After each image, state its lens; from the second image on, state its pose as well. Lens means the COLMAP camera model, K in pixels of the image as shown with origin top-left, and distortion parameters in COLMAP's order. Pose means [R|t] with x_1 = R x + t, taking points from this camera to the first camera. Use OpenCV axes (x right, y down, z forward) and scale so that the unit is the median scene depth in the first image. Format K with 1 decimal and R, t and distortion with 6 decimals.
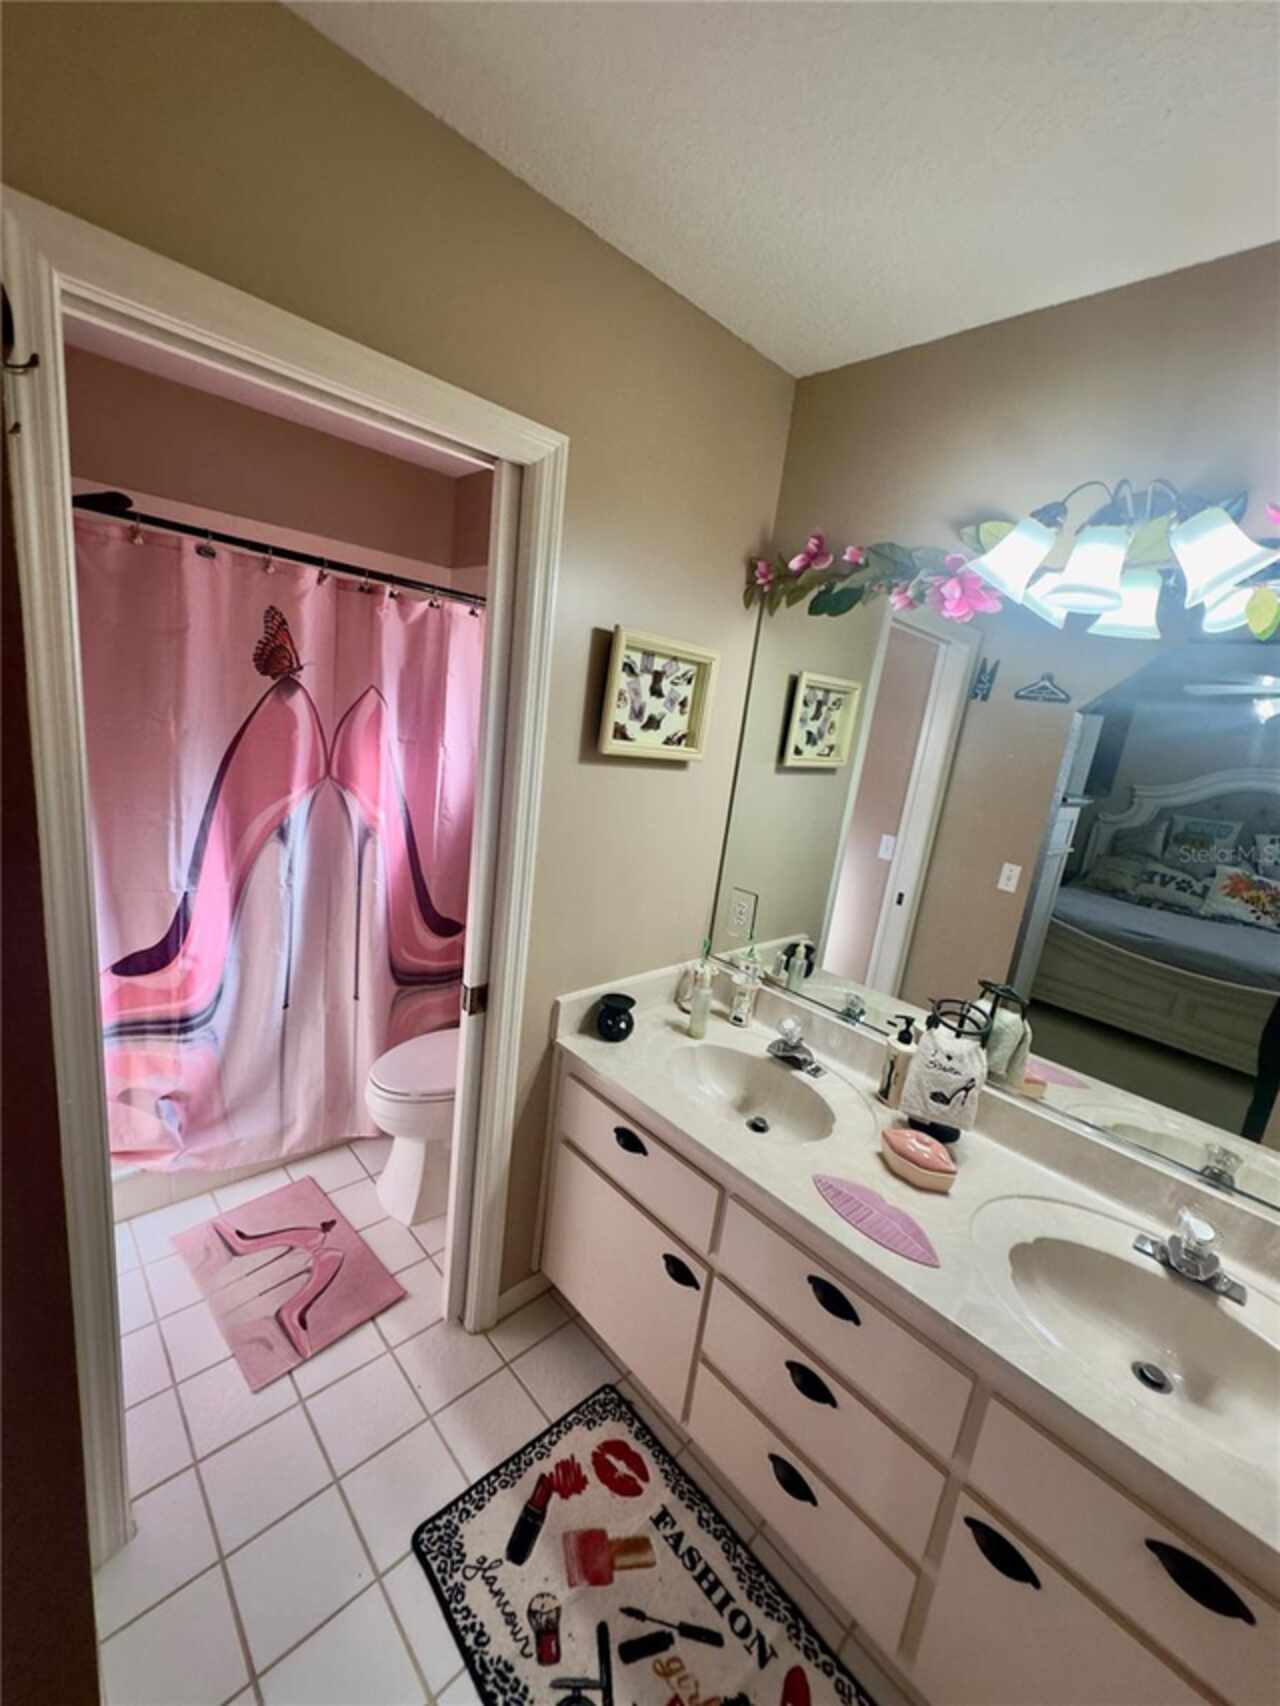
lens RADIAL K [[678.4, 0, 640.0], [0, 678.4, 853.0], [0, 0, 1]] dist [-0.003432, 0.000581]
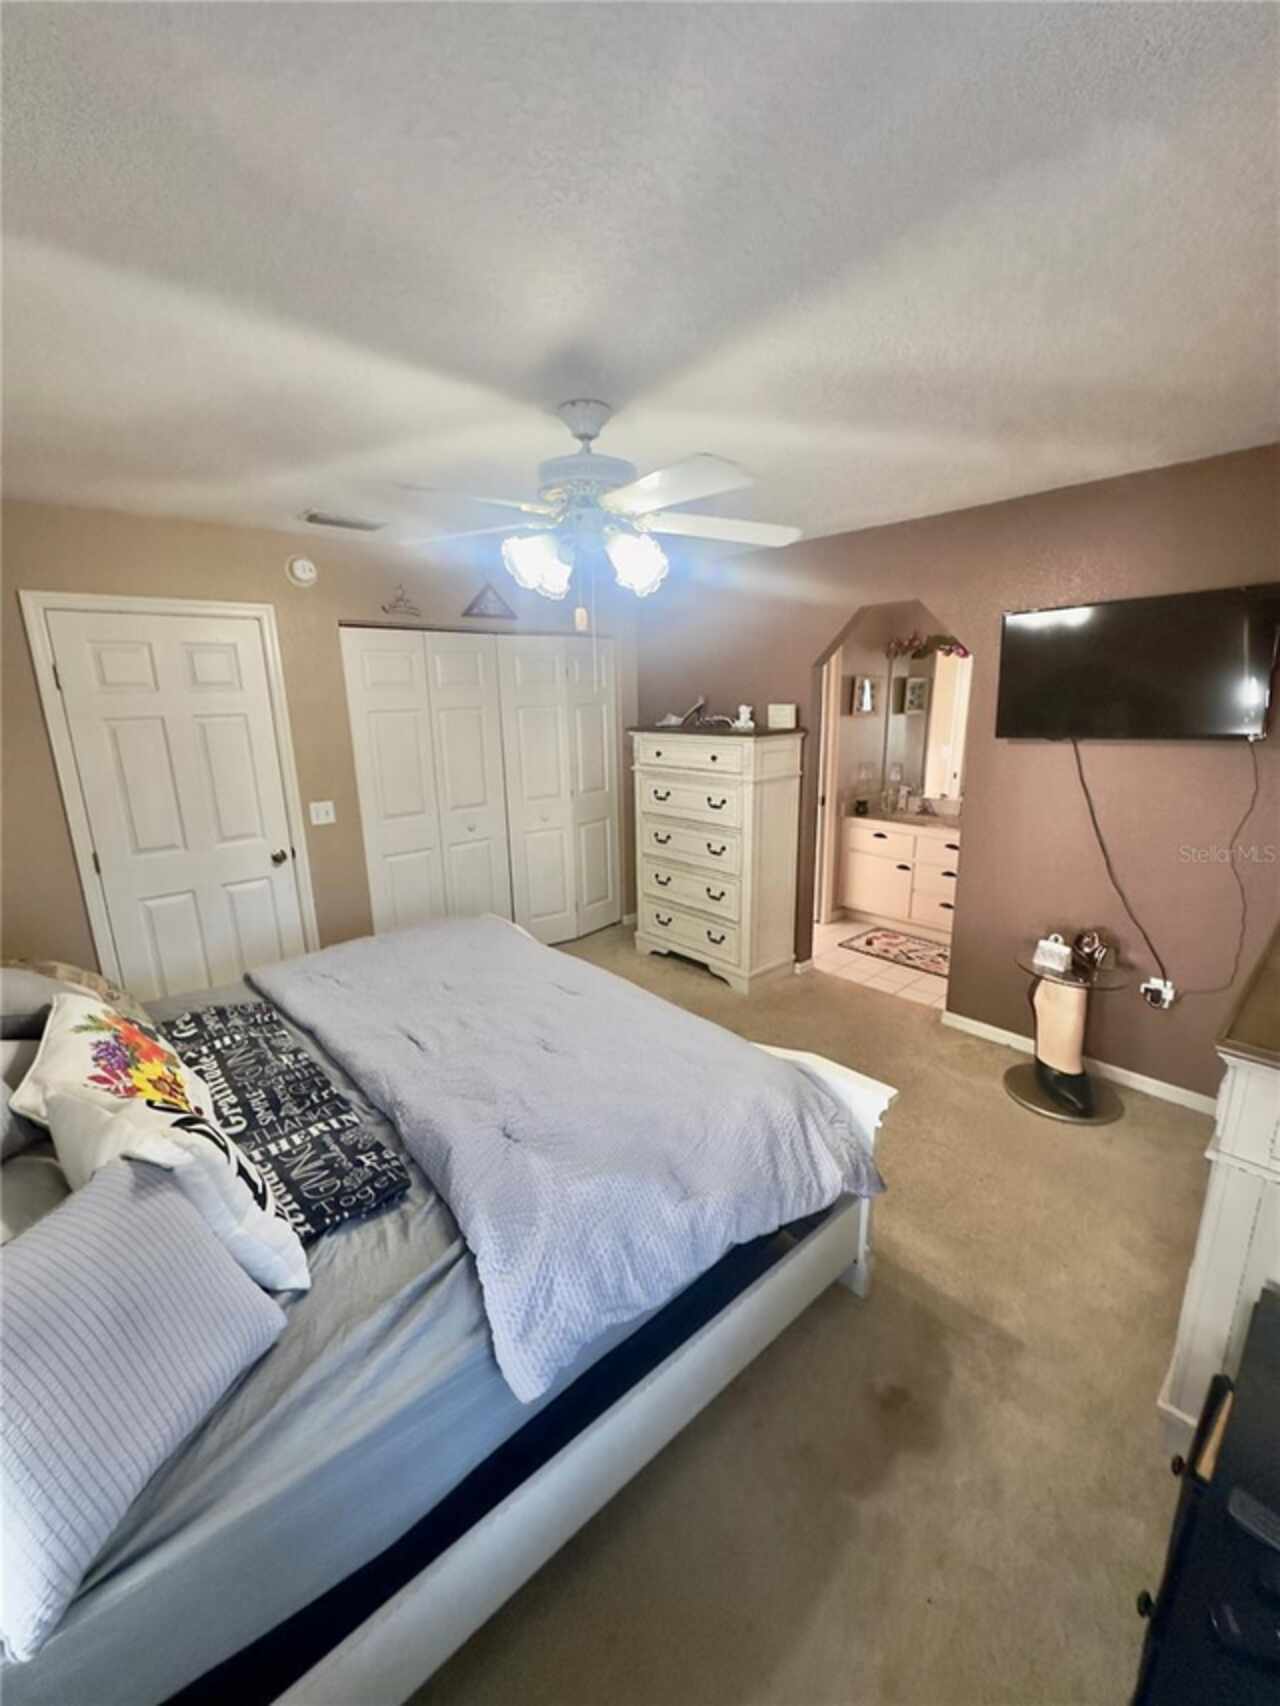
lens RADIAL K [[678.4, 0, 640.0], [0, 678.4, 853.0], [0, 0, 1]] dist [-0.003432, 0.000581]
pose [[0.989853, -0.126176, -0.065345, -0.732481], [0.126734, 0.991927, 0.004449, 0.273029], [0.064257, -0.012686, 0.997853, -1.764708]]
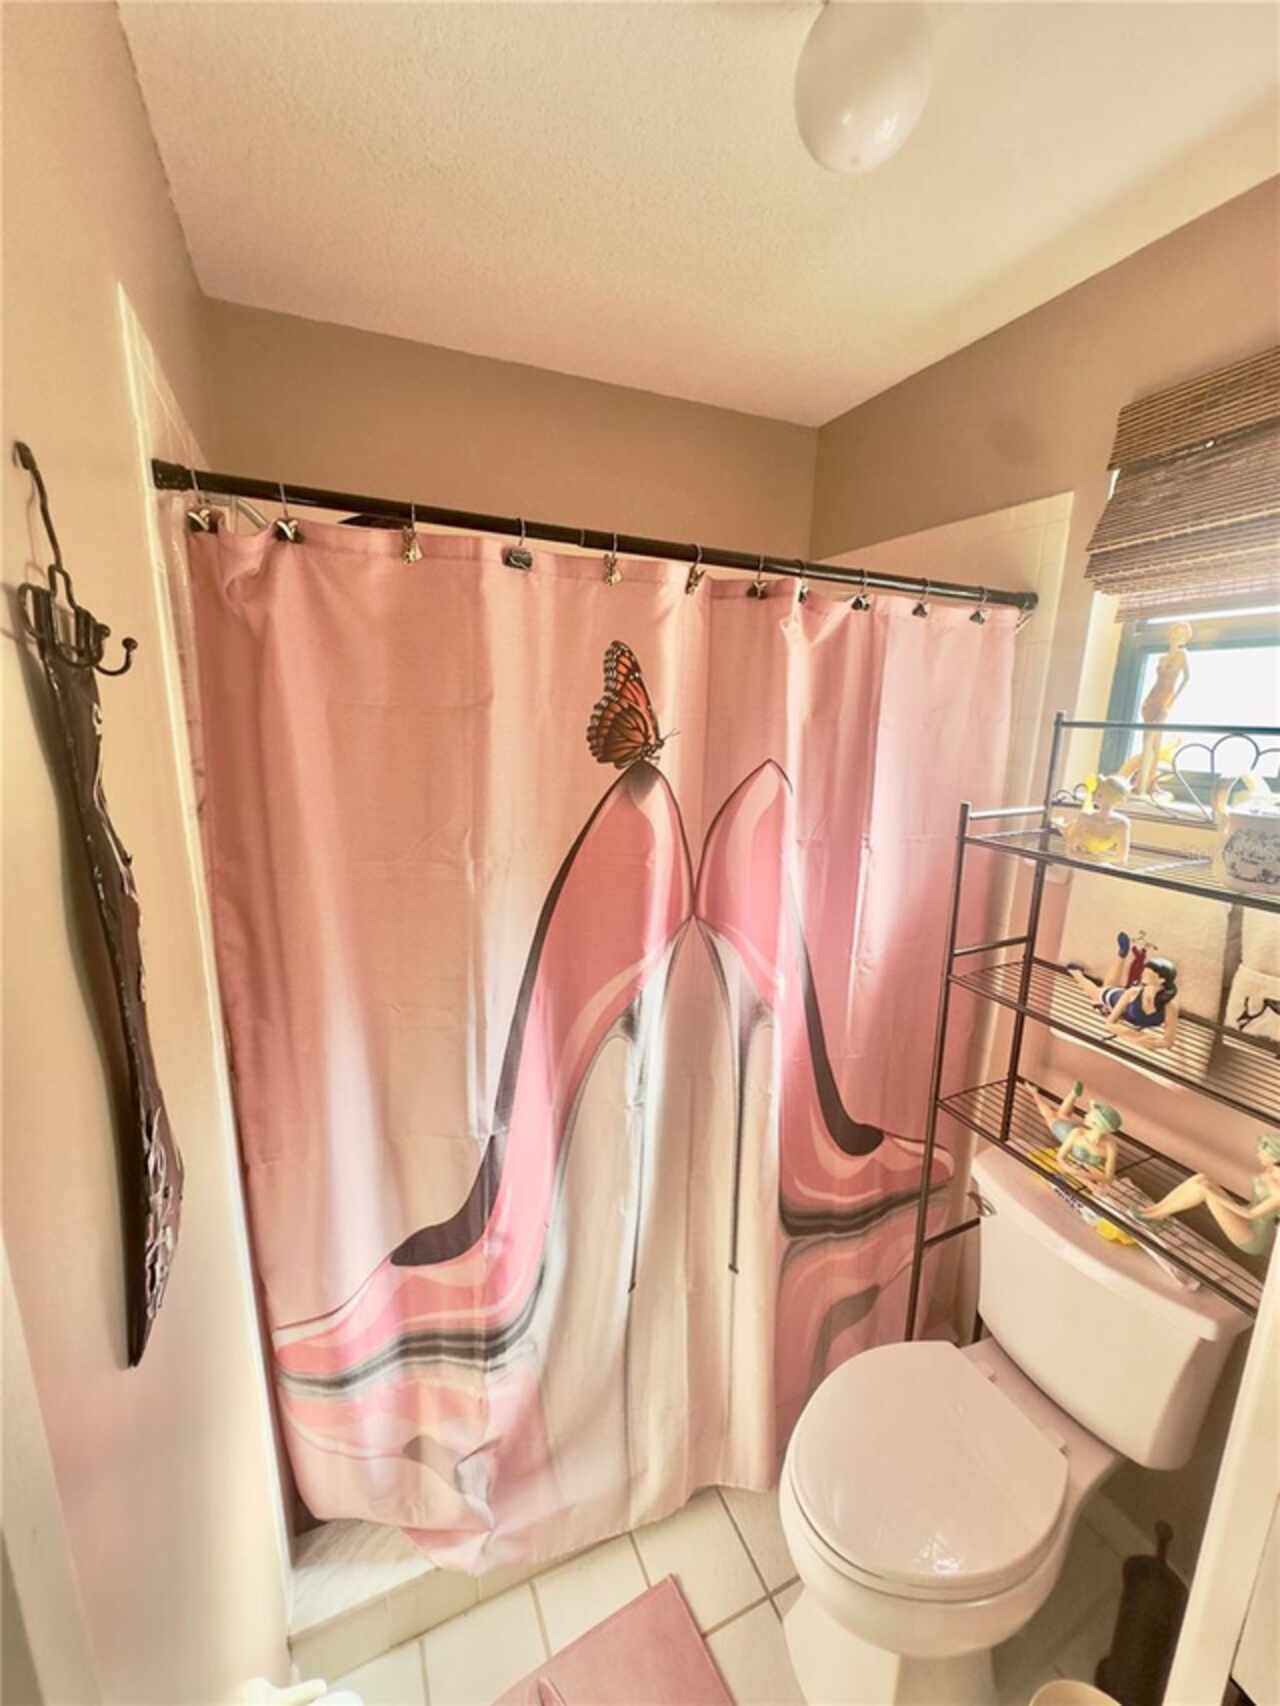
lens RADIAL K [[678.4, 0, 640.0], [0, 678.4, 853.0], [0, 0, 1]] dist [-0.003432, 0.000581]
pose [[0.937747, -0.032178, -0.345826, -0.333795], [0.021516, 0.999169, -0.034625, -0.167376], [0.346652, 0.025029, 0.937660, 0.478362]]
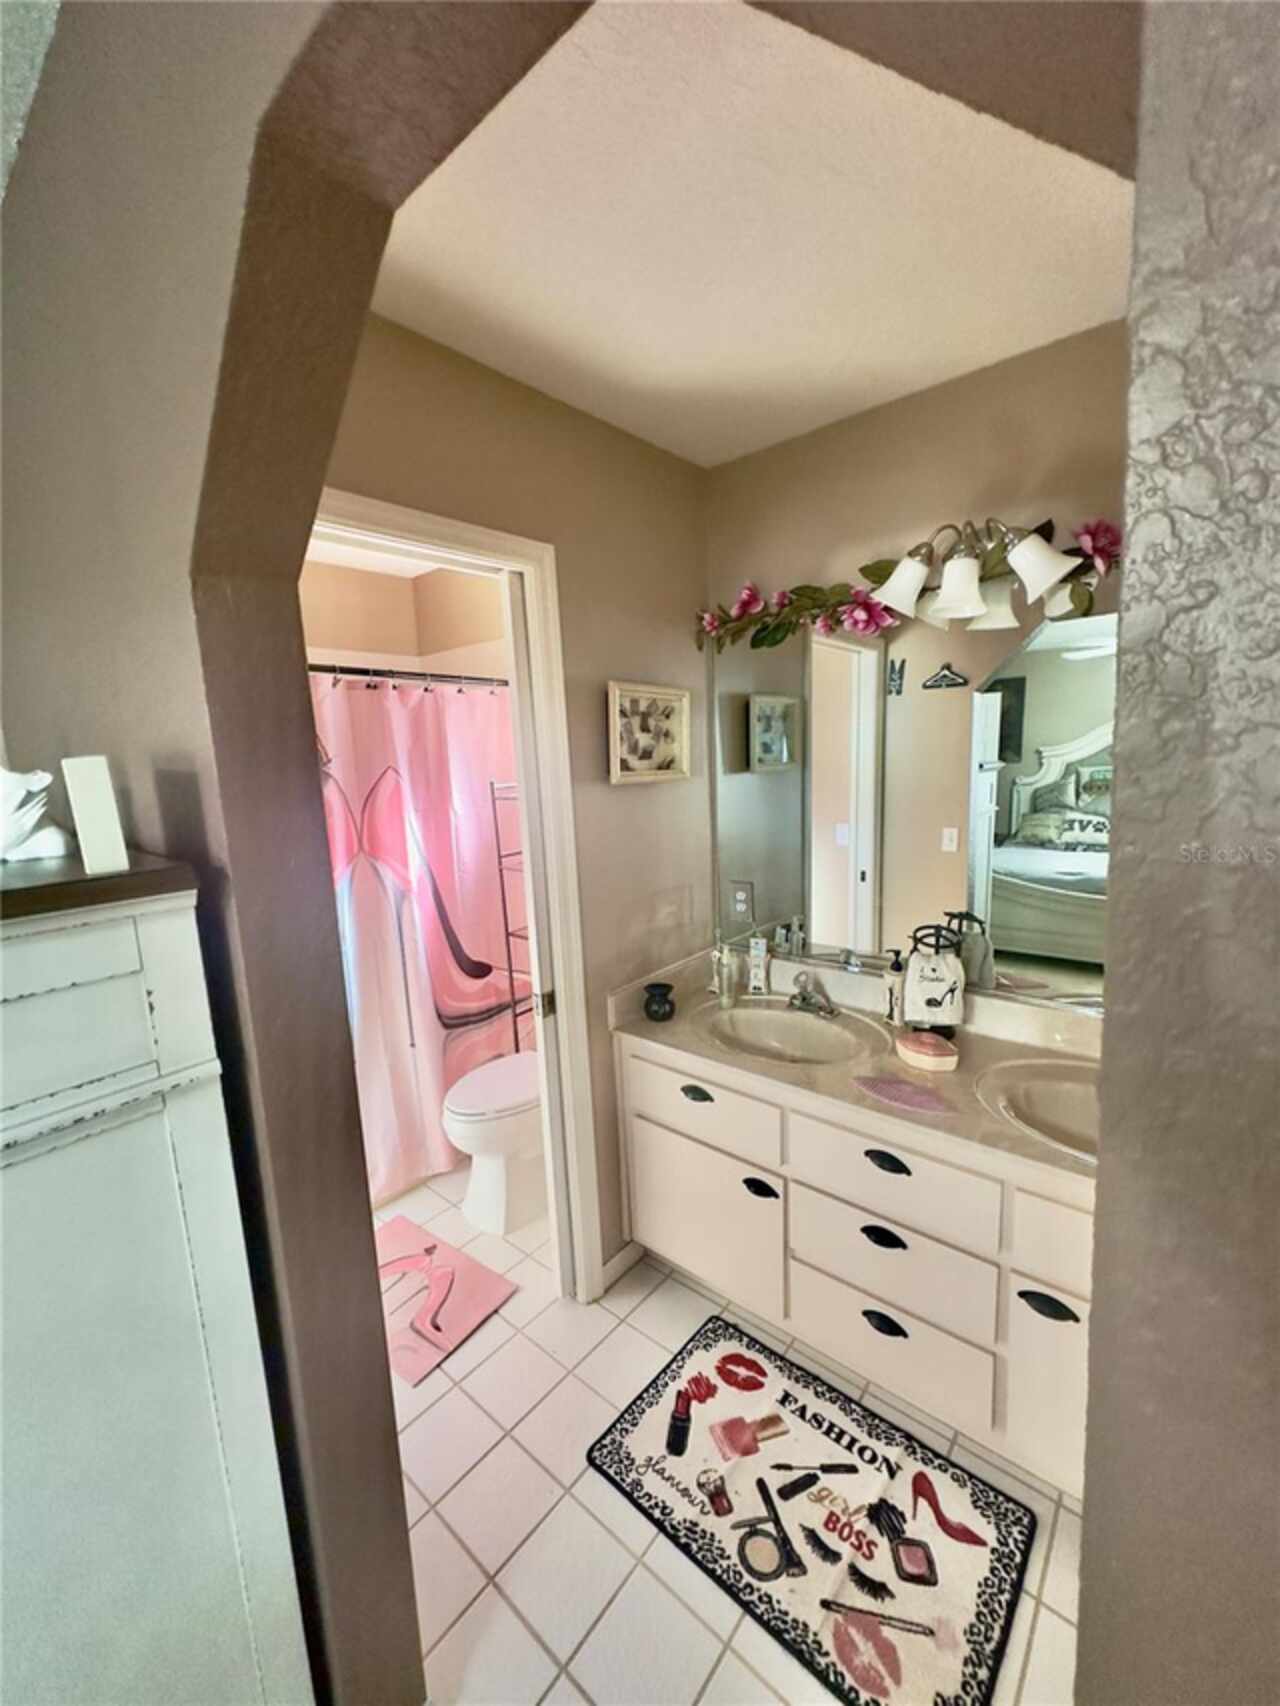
lens RADIAL K [[678.4, 0, 640.0], [0, 678.4, 853.0], [0, 0, 1]] dist [-0.003432, 0.000581]
pose [[0.981178, -0.177291, 0.076533, -0.102387], [0.181843, 0.981660, -0.057247, 0.043623], [-0.064980, 0.070086, 0.995422, -0.174989]]
